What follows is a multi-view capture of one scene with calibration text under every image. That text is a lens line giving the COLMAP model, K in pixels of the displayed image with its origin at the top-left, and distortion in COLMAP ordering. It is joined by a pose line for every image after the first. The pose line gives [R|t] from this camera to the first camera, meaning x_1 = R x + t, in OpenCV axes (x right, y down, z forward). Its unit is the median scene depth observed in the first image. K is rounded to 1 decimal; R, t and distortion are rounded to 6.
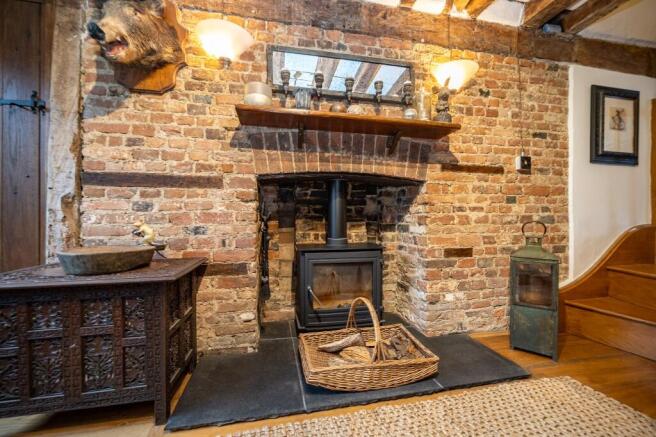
lens RADIAL K [[258.8, 0, 327.3], [0, 258.8, 218.8], [0, 0, 1]] dist [-0.006435, 0.000920]
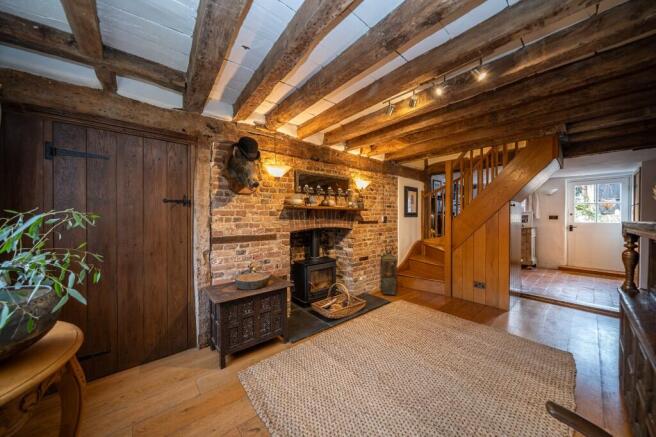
lens RADIAL K [[229.9, 0, 327.9], [0, 229.9, 217.6], [0, 0, 1]] dist [-0.011305, 0.000050]
pose [[0.877026, -0.005432, 0.480413, -0.860660], [0.001951, 0.999968, 0.007745, -0.286536], [-0.480440, -0.005856, 0.877008, -0.739980]]
